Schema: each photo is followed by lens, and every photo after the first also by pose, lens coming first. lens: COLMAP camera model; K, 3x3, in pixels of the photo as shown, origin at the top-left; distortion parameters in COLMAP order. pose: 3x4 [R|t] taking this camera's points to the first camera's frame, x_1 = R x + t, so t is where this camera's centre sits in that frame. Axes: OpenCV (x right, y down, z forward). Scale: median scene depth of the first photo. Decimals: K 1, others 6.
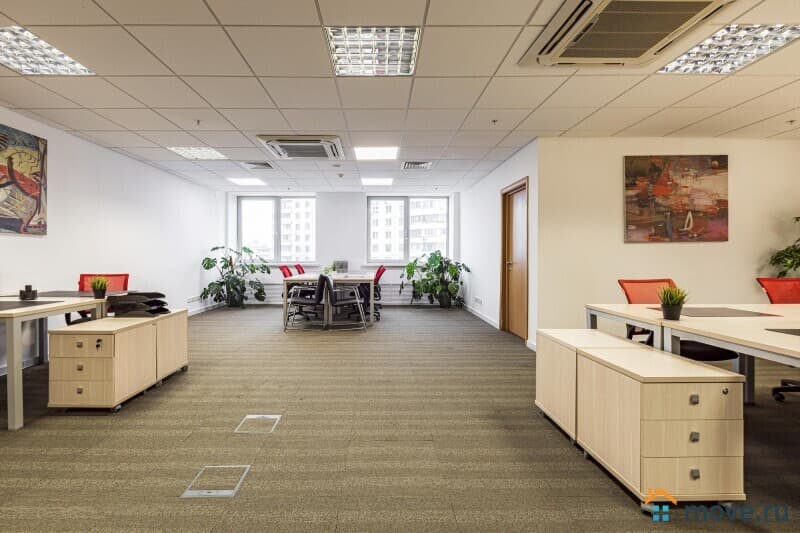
lens RADIAL K [[366.9, 0, 398.1], [0, 366.9, 261.5], [0, 0, 1]] dist [-0.000239, 0.000173]
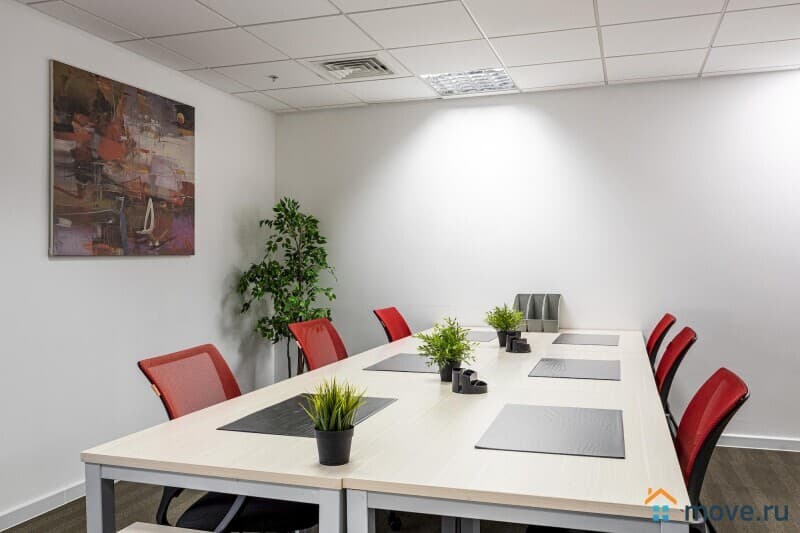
lens RADIAL K [[689.3, 0, 392.9], [0, 689.3, 233.9], [0, 0, 1]] dist [0.004077, -0.000804]
pose [[0.375883, 0.039776, 0.925813, 0.011816], [0.015783, 0.998659, -0.049314, -0.031138], [-0.926533, 0.033148, 0.374751, 0.309953]]
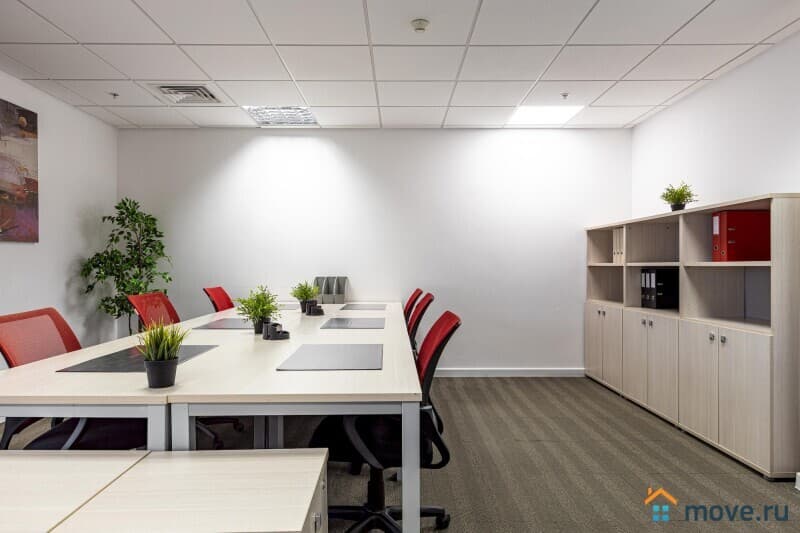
lens RADIAL K [[508.2, 0, 395.8], [0, 508.2, 267.3], [0, 0, 1]] dist [0.001485, -0.004634]
pose [[0.059105, -0.004439, 0.998242, 0.013206], [0.011314, 0.999929, 0.003777, -0.006543], [-0.998188, 0.011071, 0.059151, 0.301635]]
